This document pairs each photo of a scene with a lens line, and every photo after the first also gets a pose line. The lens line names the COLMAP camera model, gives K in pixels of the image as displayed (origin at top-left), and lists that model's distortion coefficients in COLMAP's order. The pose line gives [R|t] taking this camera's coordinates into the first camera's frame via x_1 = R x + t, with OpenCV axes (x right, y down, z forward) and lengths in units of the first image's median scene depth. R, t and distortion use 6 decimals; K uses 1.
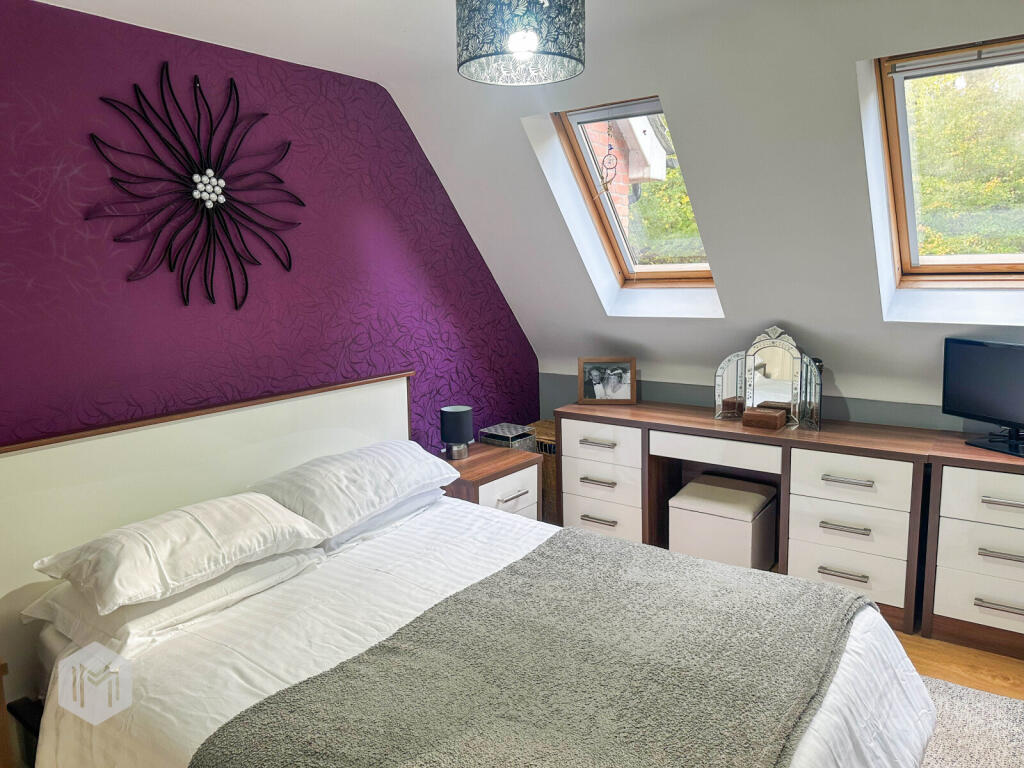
lens RADIAL K [[684.7, 0, 512.0], [0, 684.7, 384.0], [0, 0, 1]] dist [0.004024, -0.000176]
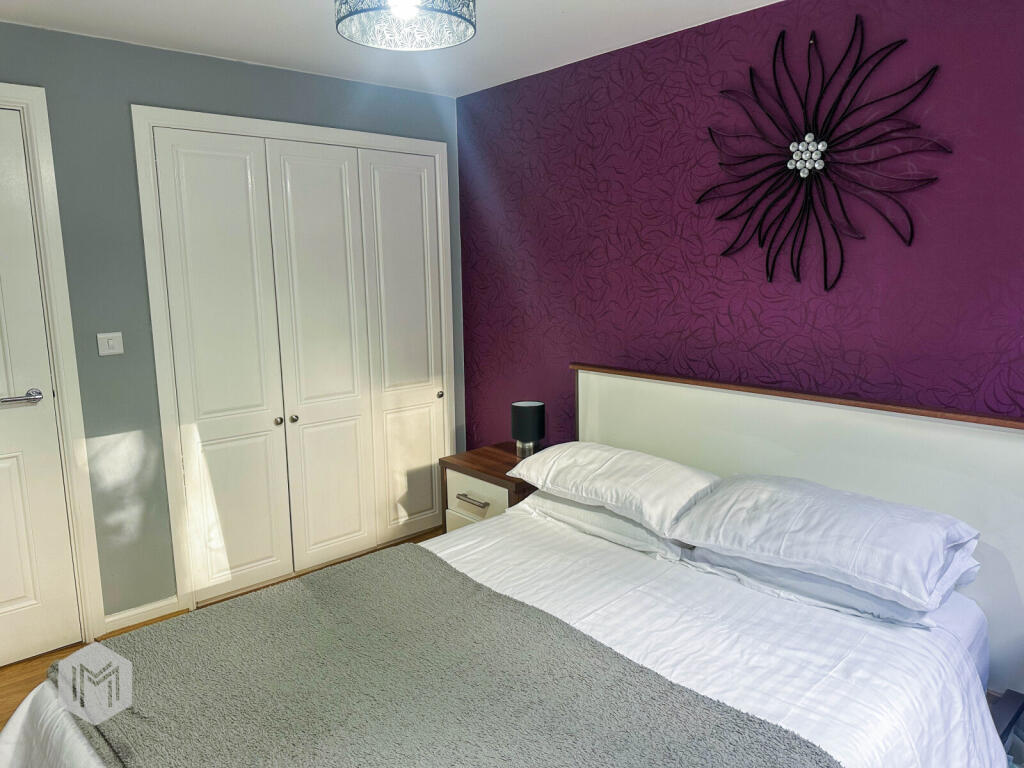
lens RADIAL K [[745.2, 0, 512.0], [0, 745.2, 384.0], [0, 0, 1]] dist [0.099164, -0.153050]
pose [[-0.211836, 0.195295, -0.957594, 0.670817], [-0.136826, 0.964254, 0.226922, -0.169440], [0.967680, 0.179094, -0.177542, 0.865978]]
